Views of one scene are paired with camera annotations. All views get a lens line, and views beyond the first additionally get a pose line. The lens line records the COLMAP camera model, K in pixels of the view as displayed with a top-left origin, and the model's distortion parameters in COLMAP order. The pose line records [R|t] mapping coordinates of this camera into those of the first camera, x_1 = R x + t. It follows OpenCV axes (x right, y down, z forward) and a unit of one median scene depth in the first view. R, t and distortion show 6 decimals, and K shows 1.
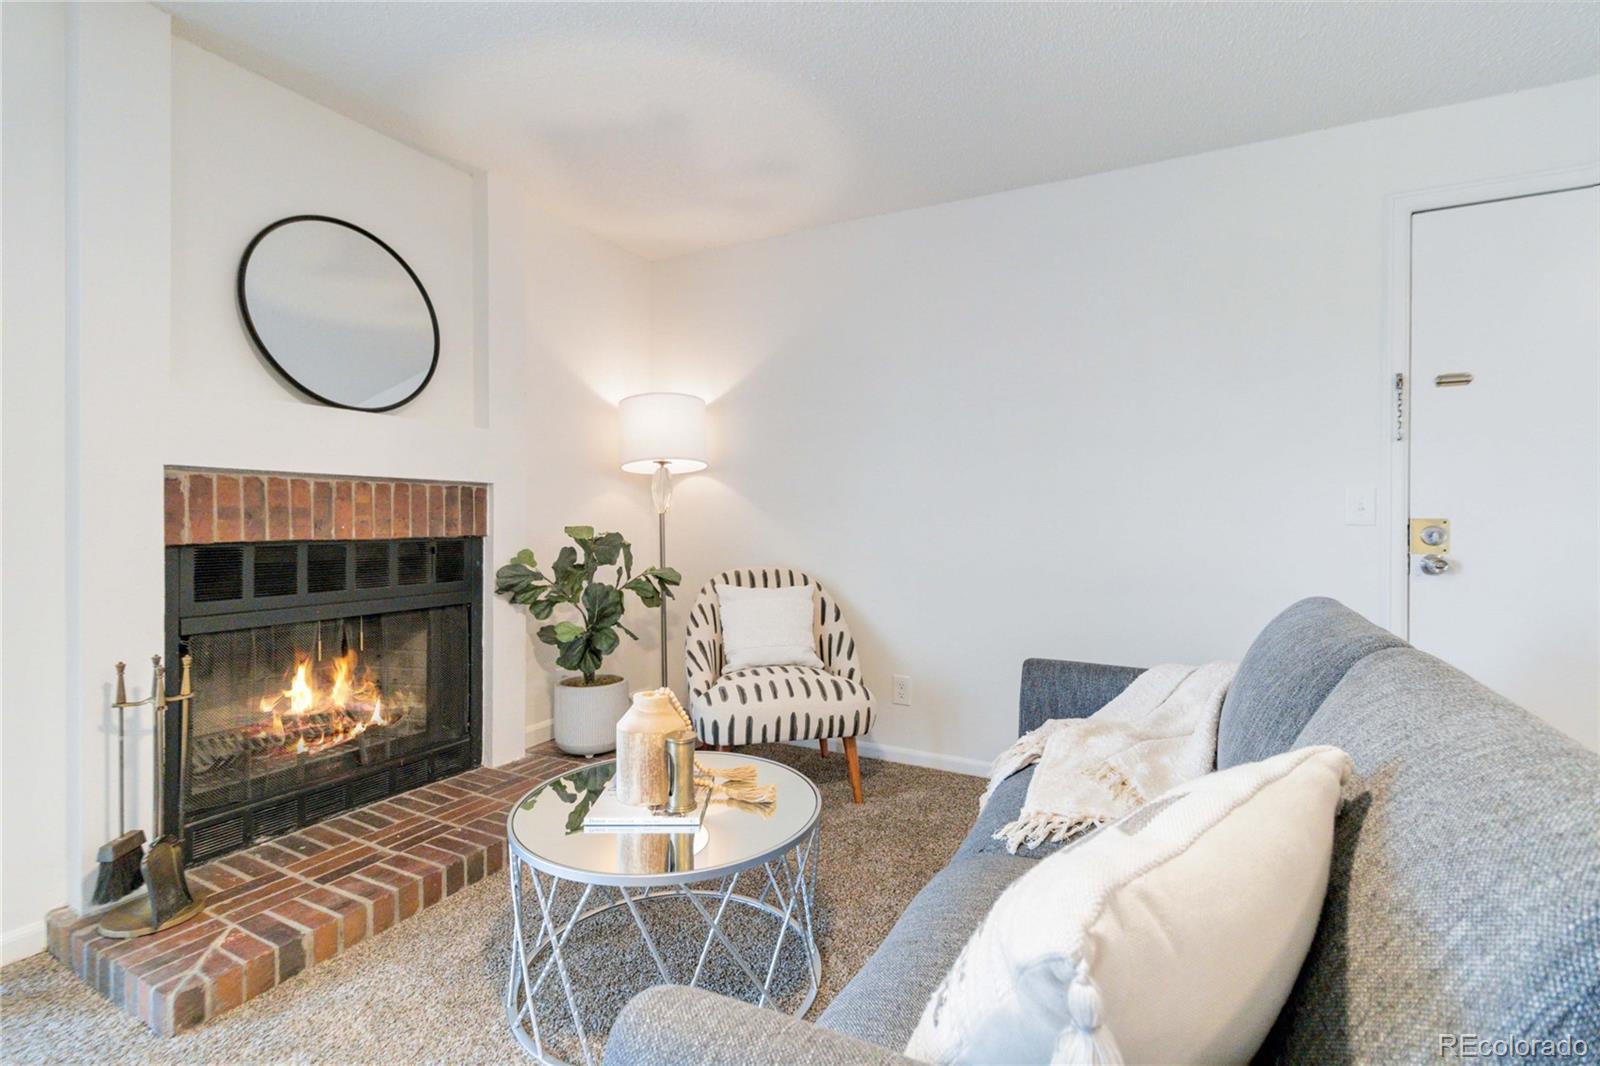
lens RADIAL K [[734.8, 0, 802.9], [0, 734.8, 518.4], [0, 0, 1]] dist [0.001727, 0.001053]
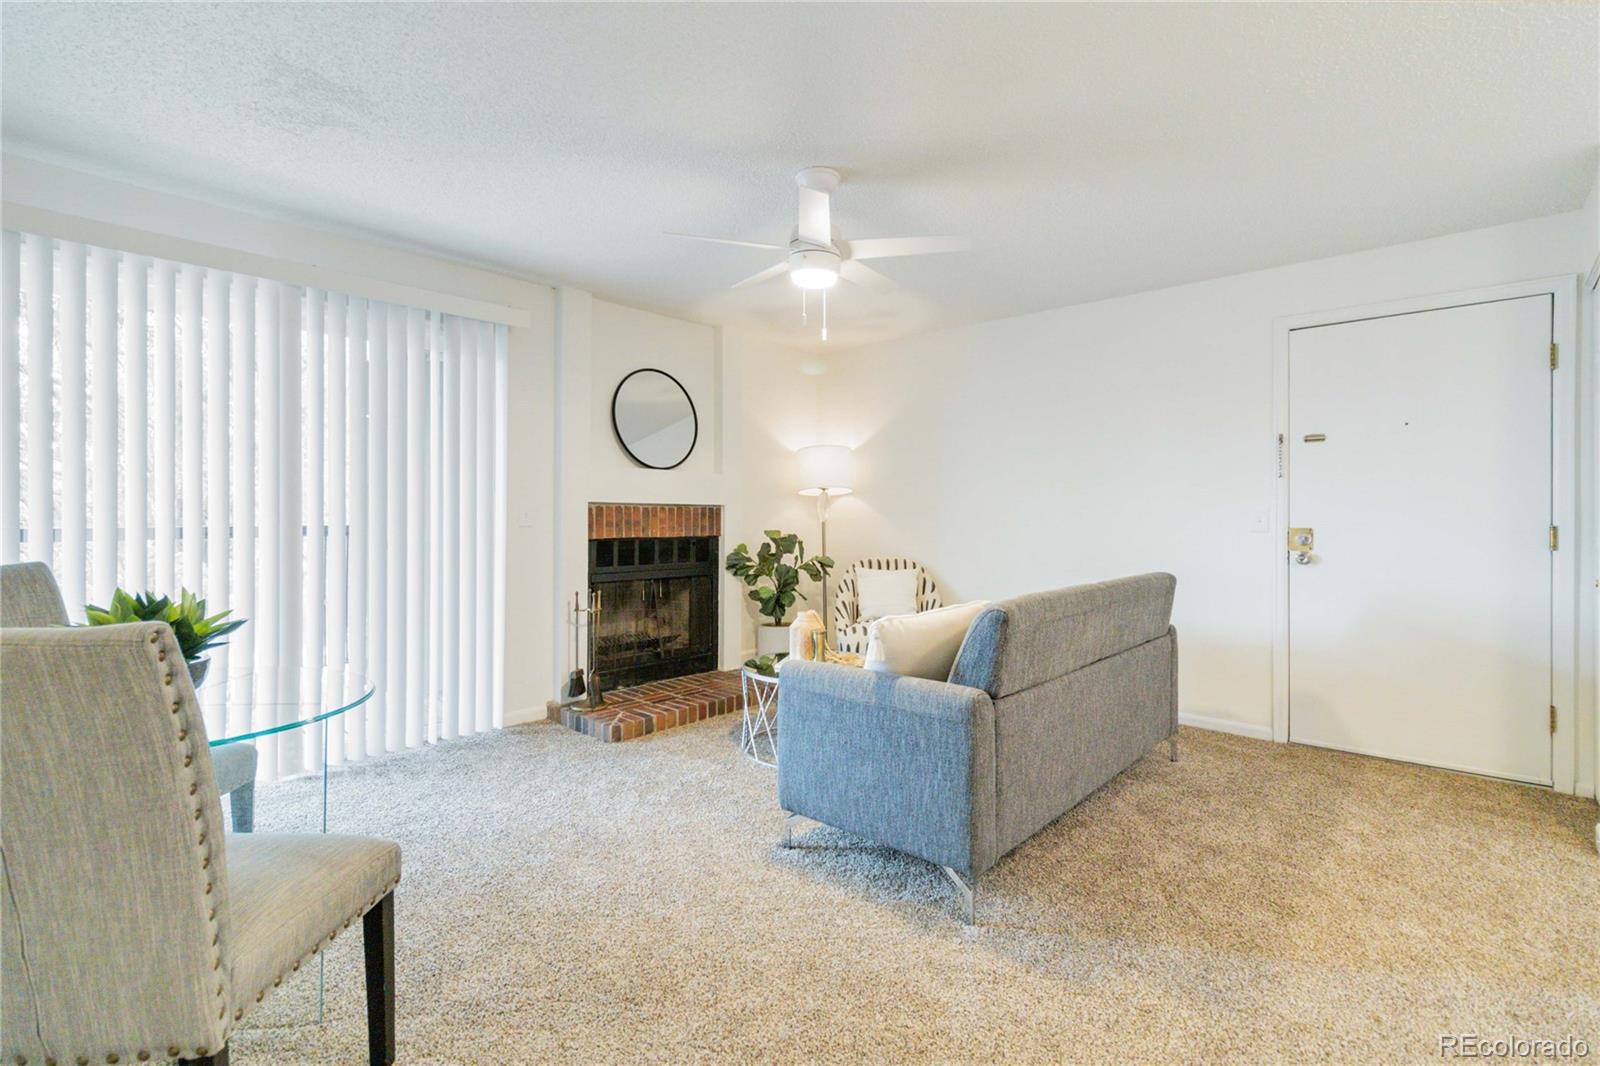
lens RADIAL K [[734.8, 0, 802.2], [0, 734.8, 510.3], [0, 0, 1]] dist [0.001727, 0.001053]
pose [[0.968084, -0.003125, -0.250605, 0.222378], [0.000040, 0.999924, -0.012312, -0.017800], [0.250624, 0.011909, 0.968011, -0.742813]]
